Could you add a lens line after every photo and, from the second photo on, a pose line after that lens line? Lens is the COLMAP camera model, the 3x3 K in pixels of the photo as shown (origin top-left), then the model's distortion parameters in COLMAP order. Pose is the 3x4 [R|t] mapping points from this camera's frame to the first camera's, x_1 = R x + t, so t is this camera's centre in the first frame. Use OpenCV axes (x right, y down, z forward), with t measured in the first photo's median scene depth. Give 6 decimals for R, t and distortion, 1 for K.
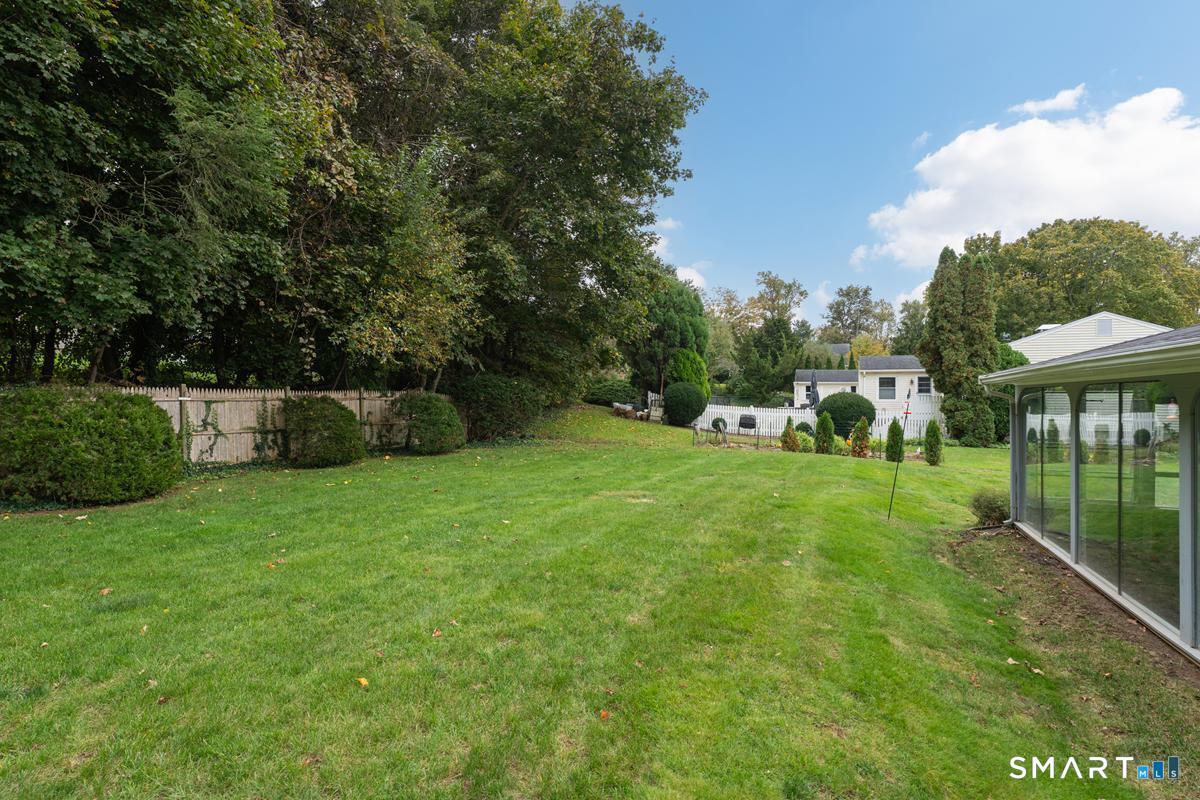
lens RADIAL K [[645.5, 0, 599.6], [0, 645.5, 398.6], [0, 0, 1]] dist [0.000087, -0.000202]
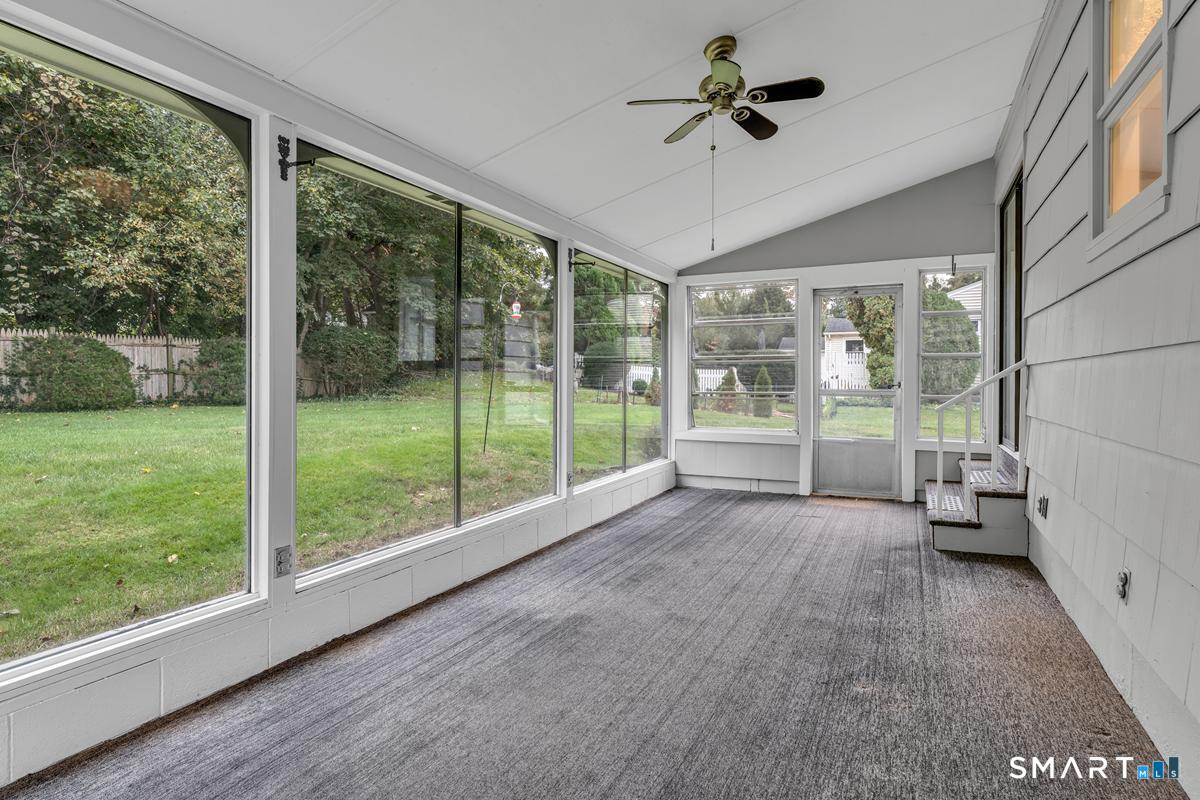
lens RADIAL K [[636.5, 0, 608.5], [0, 636.5, 392.3], [0, 0, 1]] dist [-0.003789, -0.000350]
pose [[0.996903, 0.002176, -0.078606, 0.349823], [-0.000665, 0.999815, 0.019242, 0.051403], [0.078633, -0.019130, 0.996720, 0.136654]]
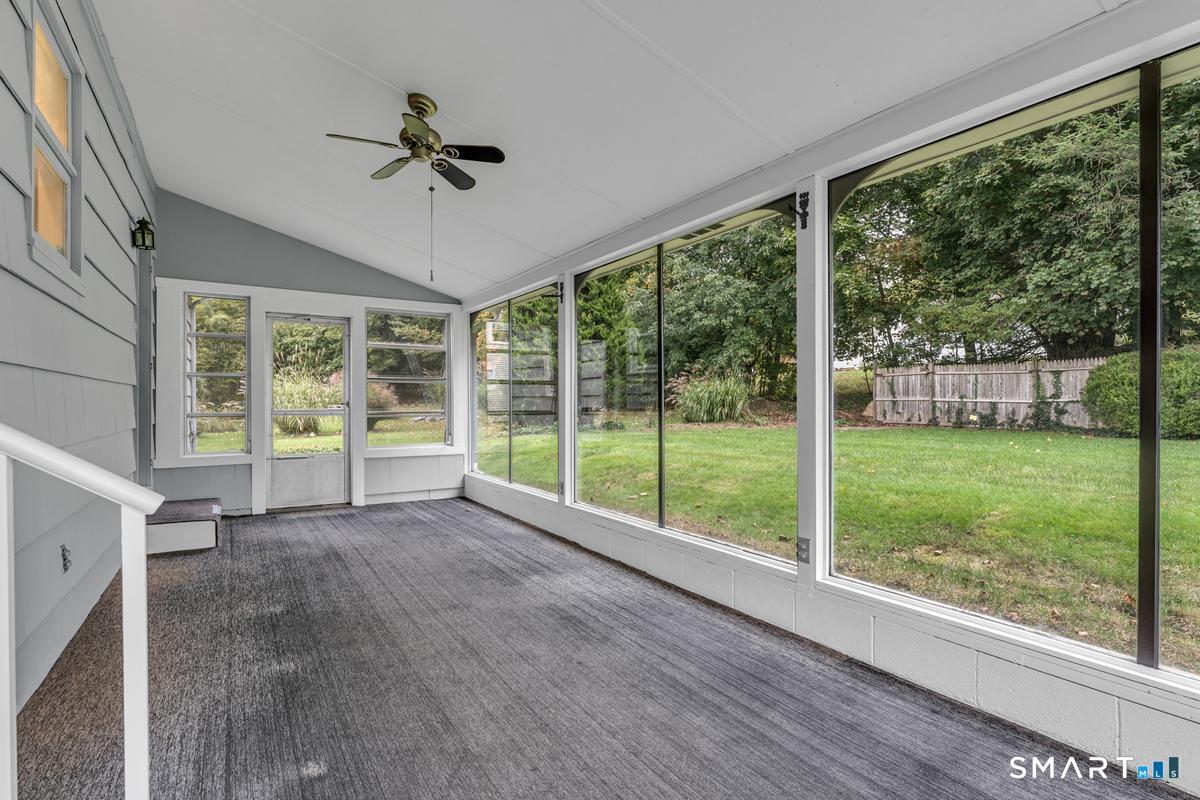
lens RADIAL K [[636.5, 0, 608.4], [0, 636.5, 403.6], [0, 0, 1]] dist [-0.003789, -0.000350]
pose [[-0.621647, 0.000154, -0.783298, 2.657719], [0.000568, 1.000000, -0.000255, 0.097932], [0.783298, -0.000604, -0.621647, 6.019414]]
